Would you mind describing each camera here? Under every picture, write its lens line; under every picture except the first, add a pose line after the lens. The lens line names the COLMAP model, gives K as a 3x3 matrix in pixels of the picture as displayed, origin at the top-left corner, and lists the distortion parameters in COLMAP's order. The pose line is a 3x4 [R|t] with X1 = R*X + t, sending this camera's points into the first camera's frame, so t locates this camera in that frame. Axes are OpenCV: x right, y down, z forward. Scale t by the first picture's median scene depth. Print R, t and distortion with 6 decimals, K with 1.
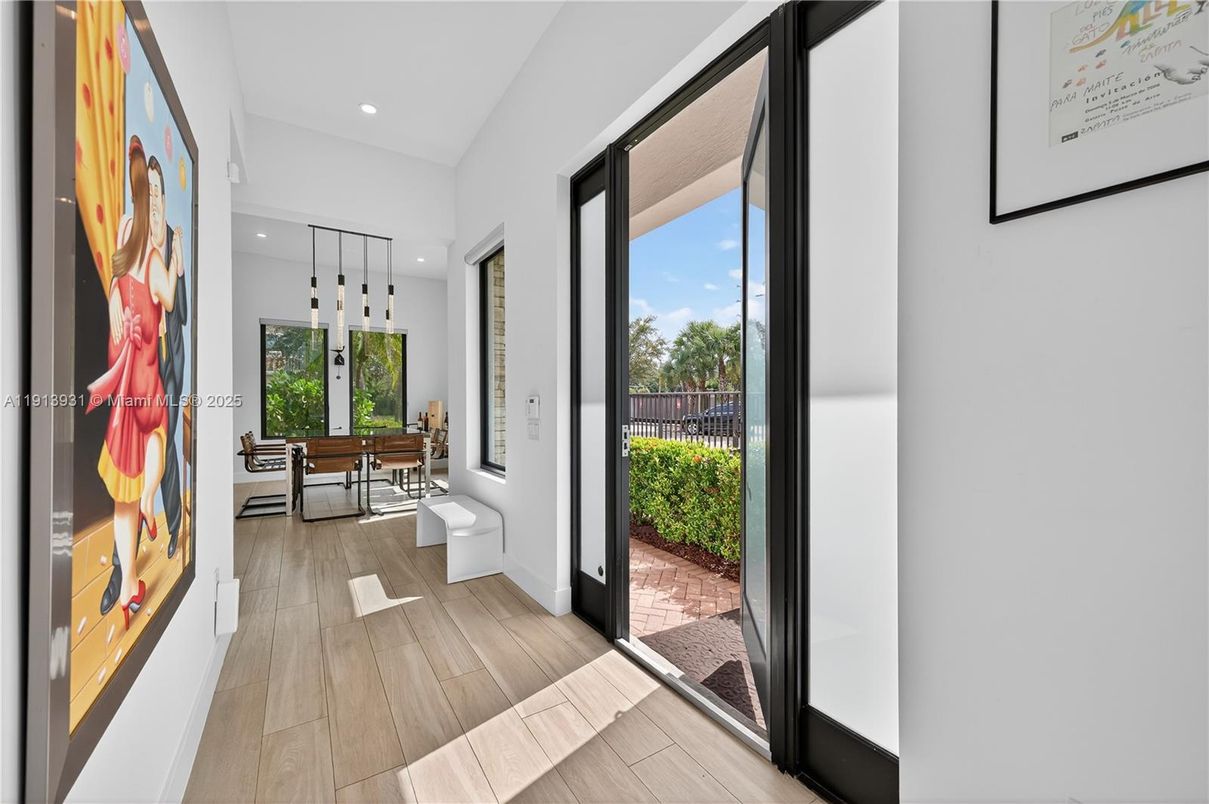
lens RADIAL K [[477.6, 0, 612.0], [0, 477.6, 400.2], [0, 0, 1]] dist [0.003585, -0.000221]
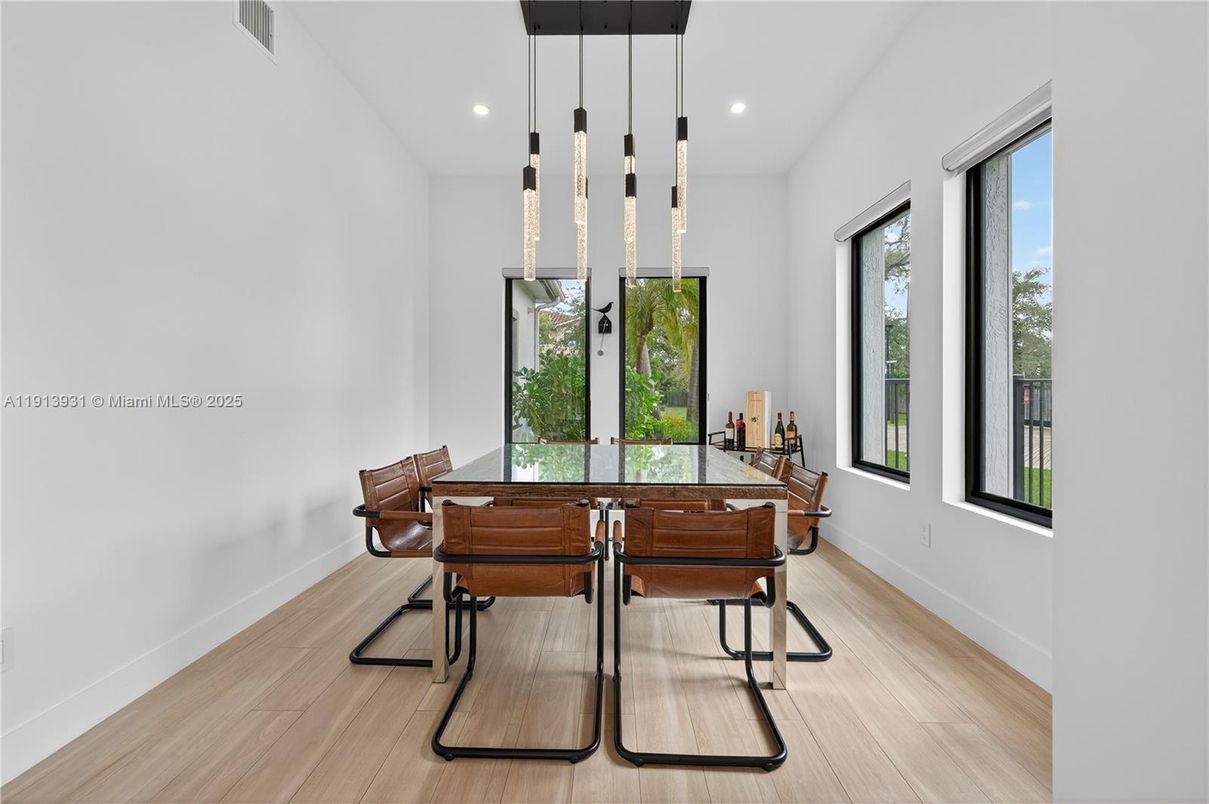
lens RADIAL K [[477.6, 0, 607.4], [0, 477.6, 396.1], [0, 0, 1]] dist [0.003585, -0.000221]
pose [[0.831428, 0.006396, -0.555596, -0.222946], [-0.001776, 0.999959, 0.008855, 0.002131], [0.555630, -0.006376, 0.831405, 0.485262]]
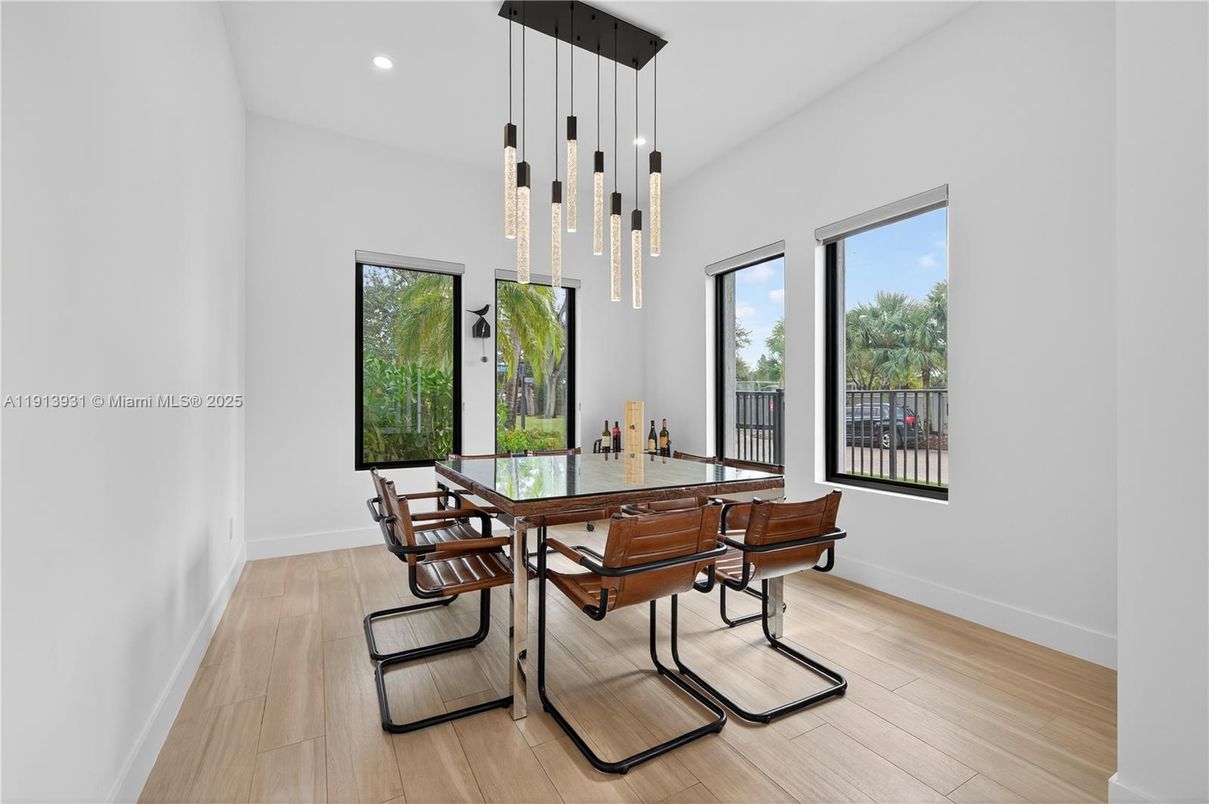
lens RADIAL K [[509.7, 0, 605.2], [0, 509.7, 401.7], [0, 0, 1]] dist [-0.002833, -0.000038]
pose [[0.998236, 0.005006, -0.059164, -0.384014], [-0.004923, 0.999987, 0.001563, 0.001286], [0.059171, -0.001269, 0.998247, 0.401163]]
